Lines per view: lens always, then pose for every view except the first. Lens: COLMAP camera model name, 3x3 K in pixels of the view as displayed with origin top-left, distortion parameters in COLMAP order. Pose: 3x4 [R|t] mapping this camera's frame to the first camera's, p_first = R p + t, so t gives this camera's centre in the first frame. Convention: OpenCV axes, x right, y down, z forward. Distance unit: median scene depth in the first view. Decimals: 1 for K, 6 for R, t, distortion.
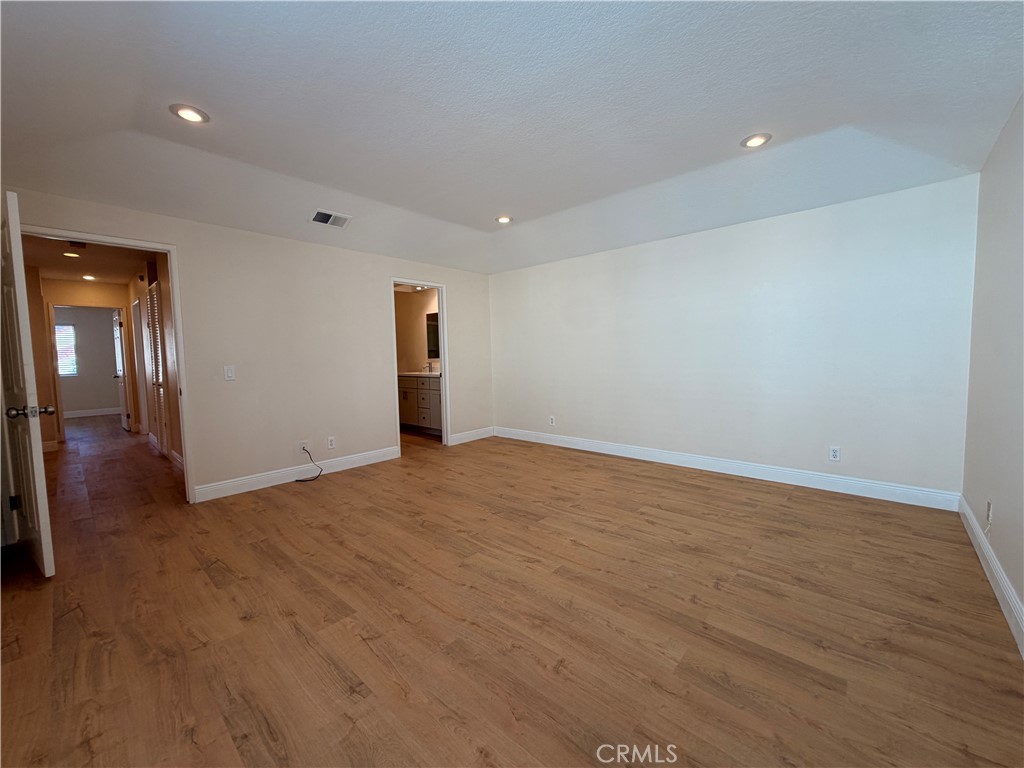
lens RADIAL K [[408.9, 0, 507.7], [0, 408.9, 383.9], [0, 0, 1]] dist [-0.001220, 0.000423]
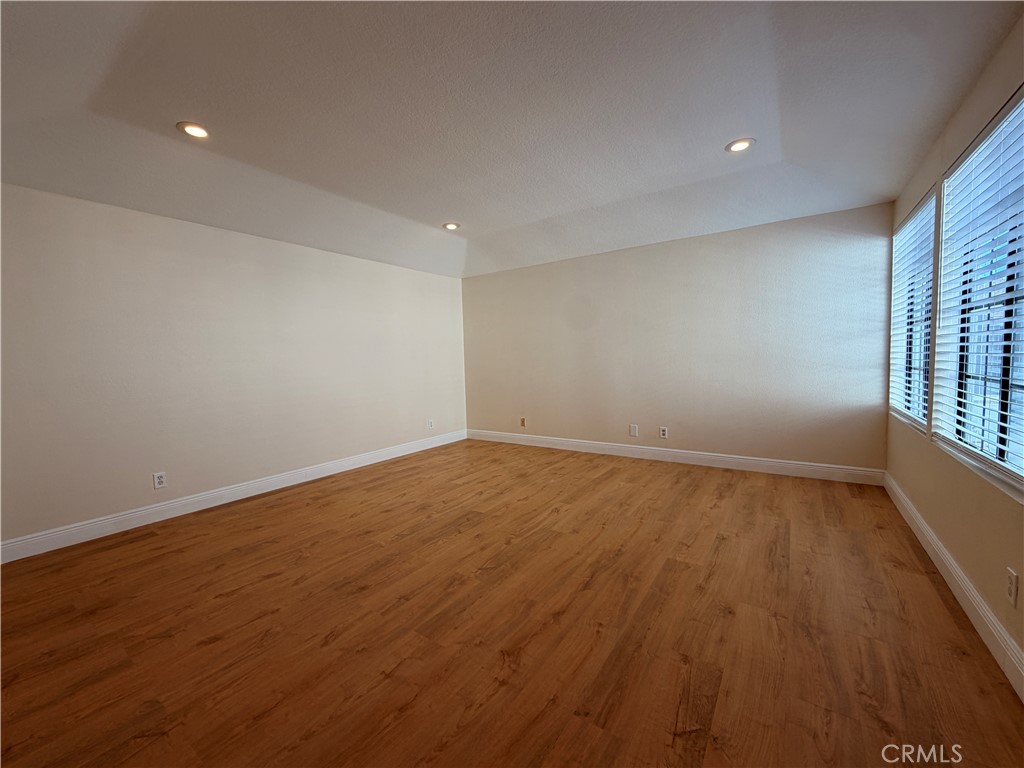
lens RADIAL K [[408.9, 0, 507.7], [0, 408.9, 383.9], [0, 0, 1]] dist [-0.001220, 0.000423]
pose [[-0.127552, -0.039108, 0.991061, -1.009464], [0.102091, 0.993397, 0.052340, -0.051938], [-0.986564, 0.107854, -0.122718, 1.050878]]
